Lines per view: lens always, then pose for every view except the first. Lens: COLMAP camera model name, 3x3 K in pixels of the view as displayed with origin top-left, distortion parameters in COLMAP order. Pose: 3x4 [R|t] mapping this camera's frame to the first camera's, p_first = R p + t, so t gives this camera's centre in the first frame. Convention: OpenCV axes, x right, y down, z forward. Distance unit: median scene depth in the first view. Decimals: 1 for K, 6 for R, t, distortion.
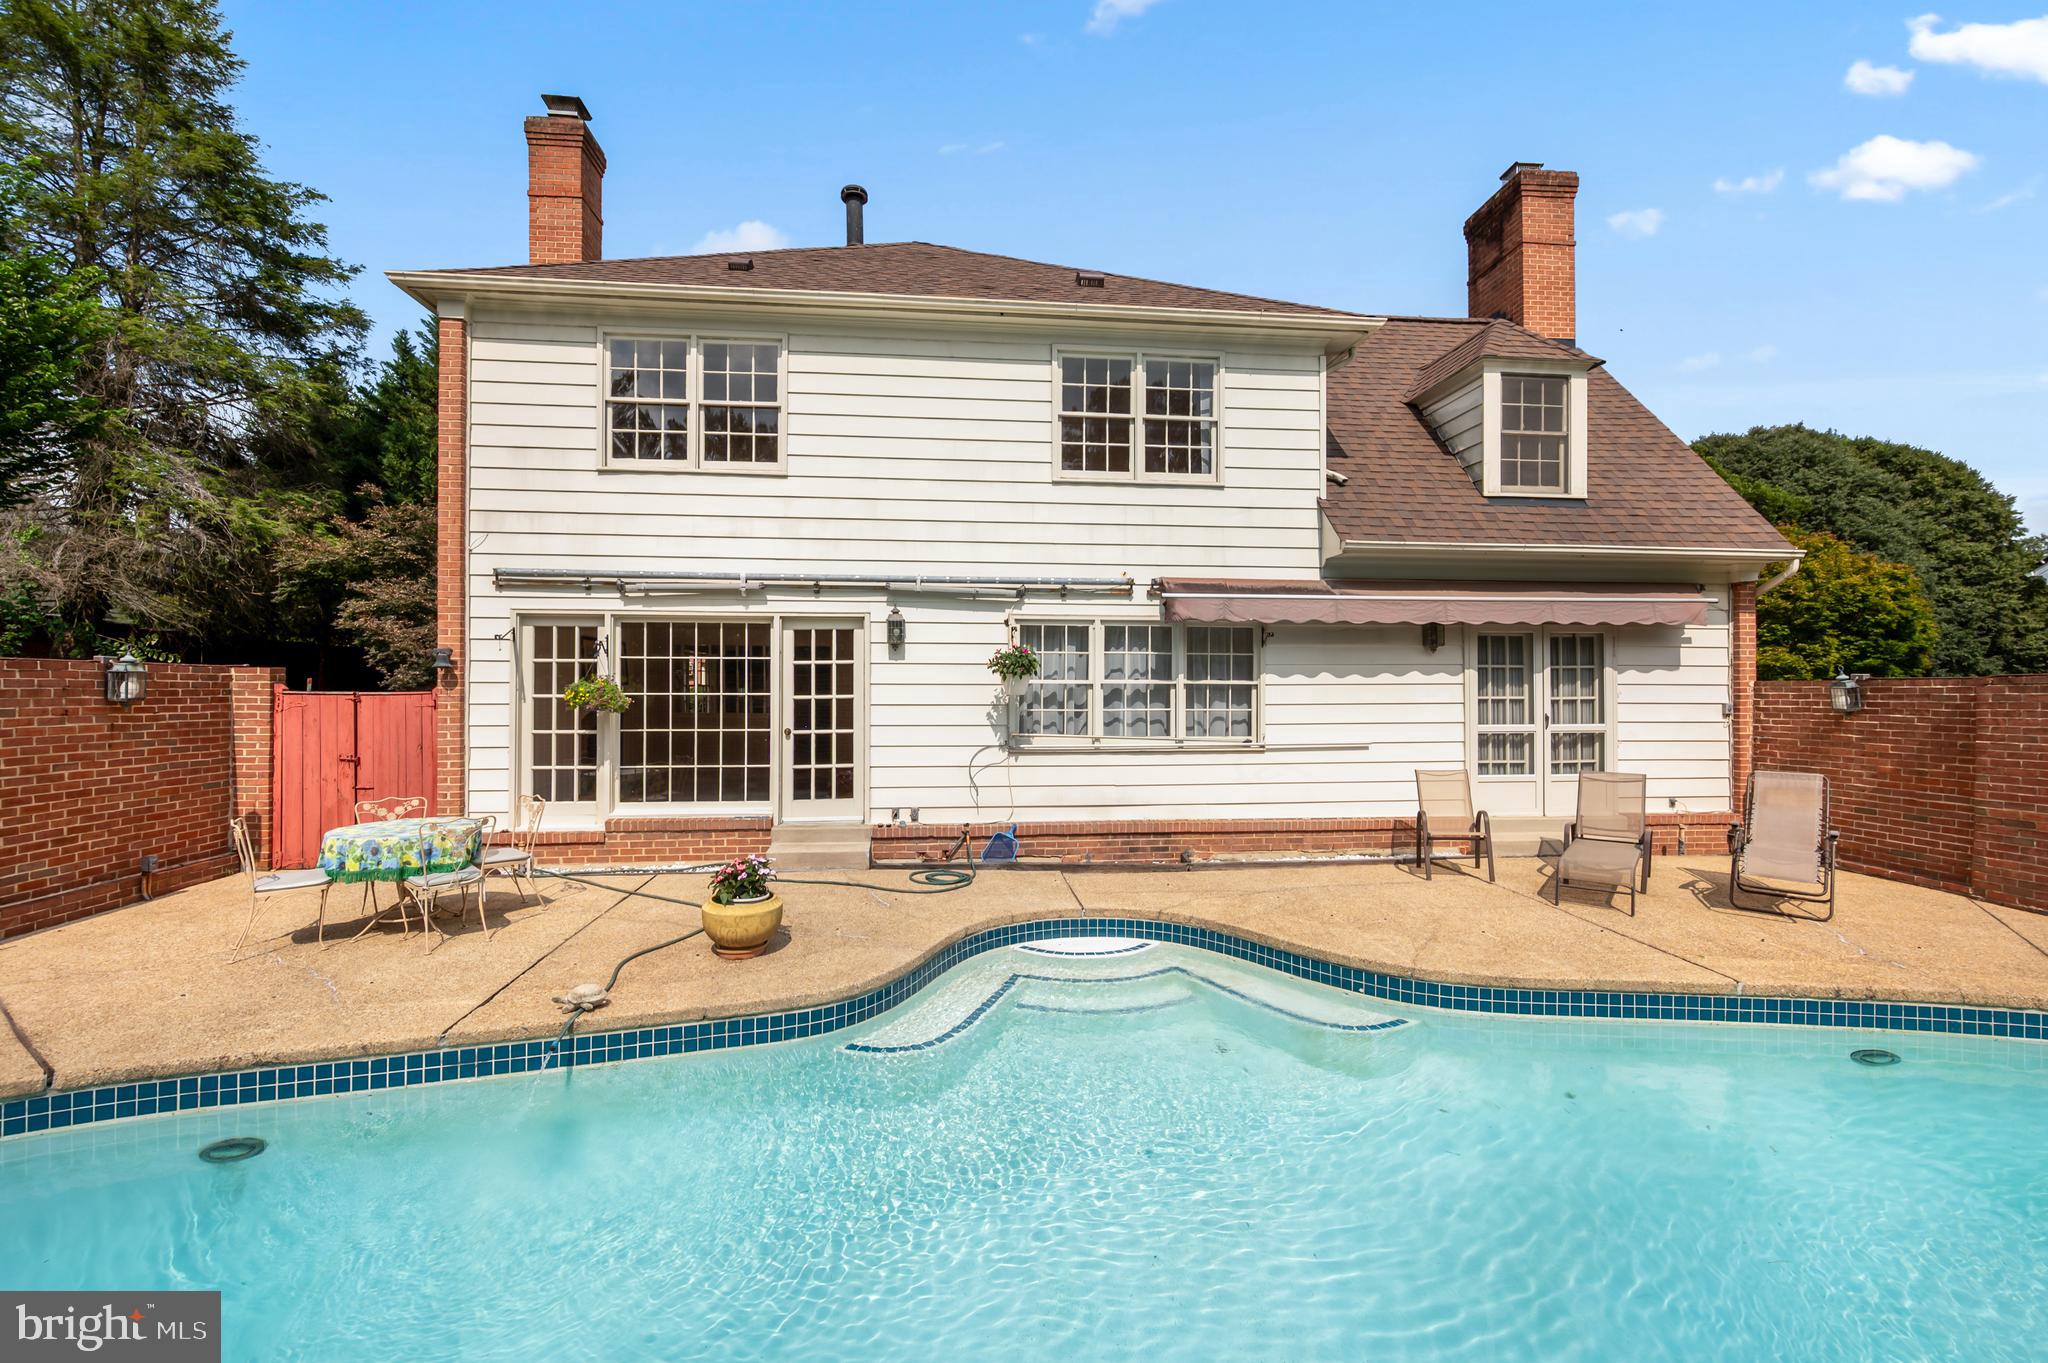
lens RADIAL K [[861.8, 0, 1018.9], [0, 861.8, 676.0], [0, 0, 1]] dist [-0.002637, -0.000060]
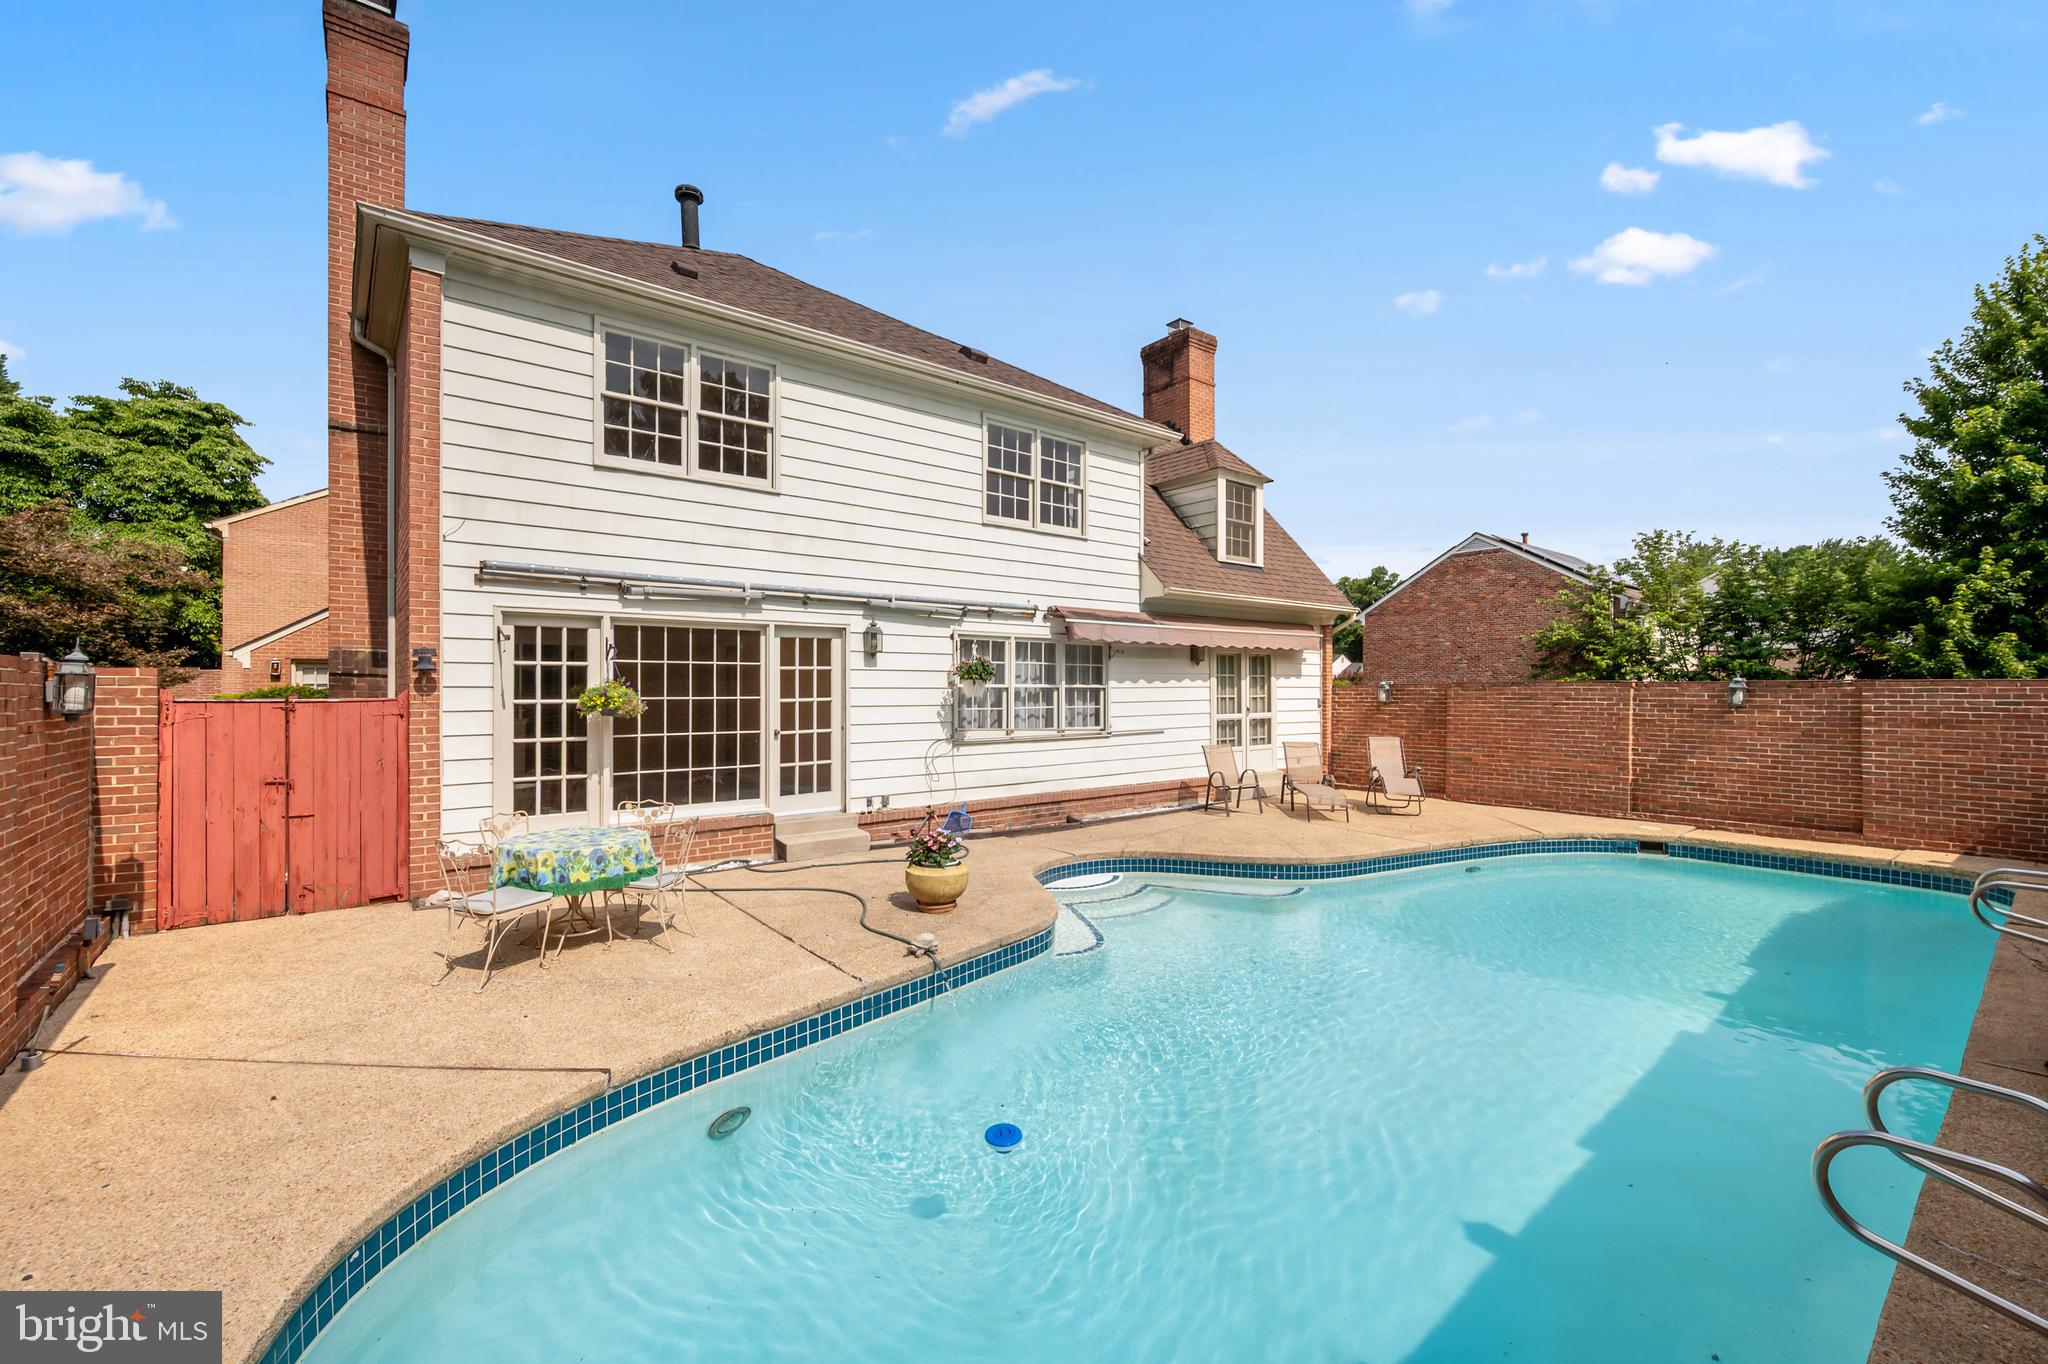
lens RADIAL K [[846.3, 0, 1028.4], [0, 846.3, 682.2], [0, 0, 1]] dist [0.000806, -0.000030]
pose [[0.838877, 0.001814, 0.544319, -0.573816], [-0.004403, 0.999984, 0.003453, -0.003050], [-0.544304, -0.005293, 0.838872, -0.051763]]
